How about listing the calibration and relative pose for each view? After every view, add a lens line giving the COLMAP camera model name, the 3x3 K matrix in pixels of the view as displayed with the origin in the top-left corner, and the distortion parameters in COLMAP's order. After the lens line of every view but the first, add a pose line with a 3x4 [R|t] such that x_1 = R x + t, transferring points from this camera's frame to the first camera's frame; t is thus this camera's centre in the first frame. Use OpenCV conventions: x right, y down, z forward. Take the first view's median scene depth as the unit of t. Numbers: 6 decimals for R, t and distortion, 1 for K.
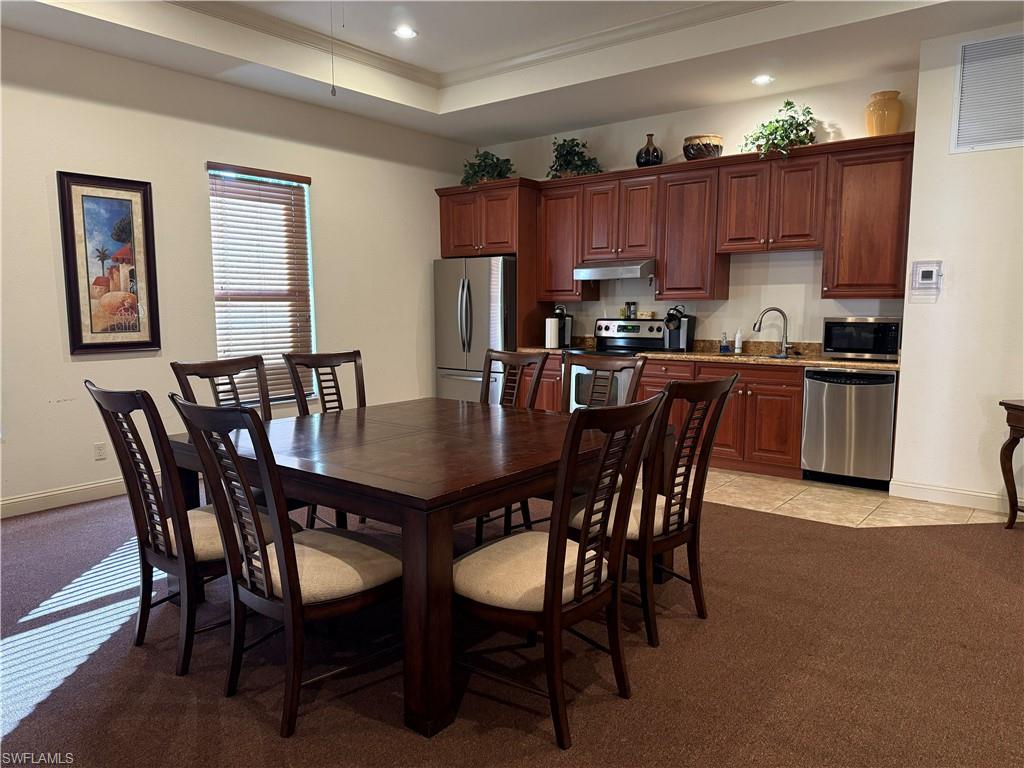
lens RADIAL K [[733.6, 0, 512.0], [0, 733.6, 384.0], [0, 0, 1]] dist [0.196173, -0.396155]
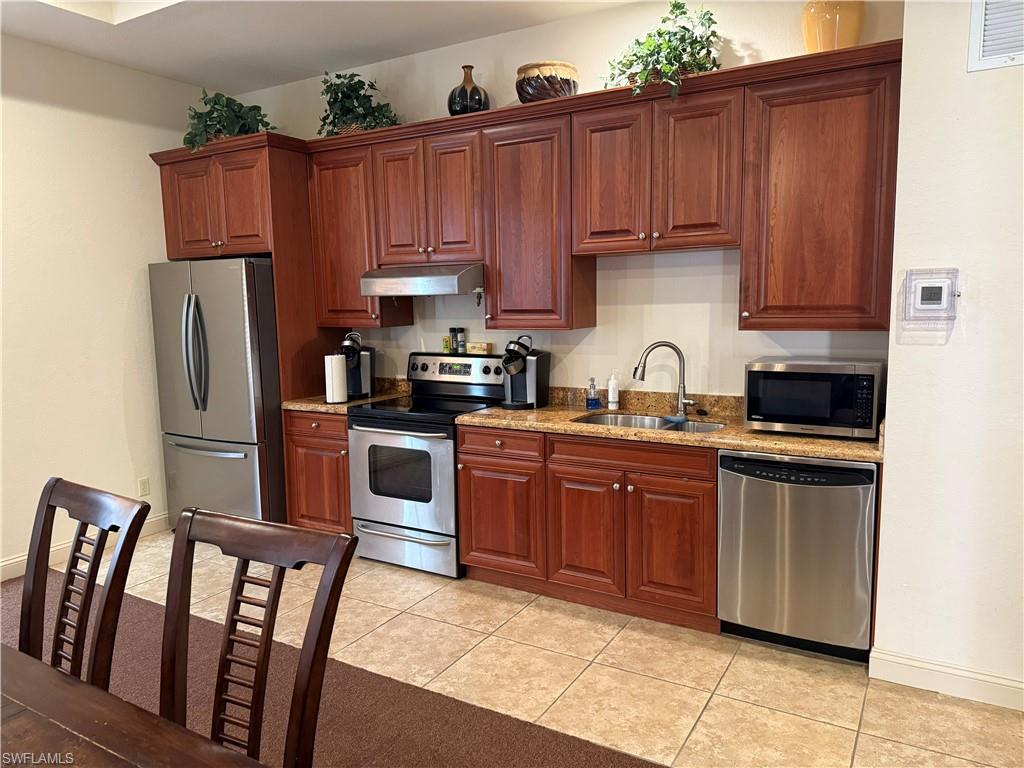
lens RADIAL K [[733.6, 0, 512.0], [0, 733.6, 384.0], [0, 0, 1]] dist [0.196173, -0.396155]
pose [[0.990243, -0.034411, 0.135032, 0.133772], [0.033346, 0.999392, 0.010141, -0.074290], [-0.135299, -0.005539, 0.990789, 0.386515]]
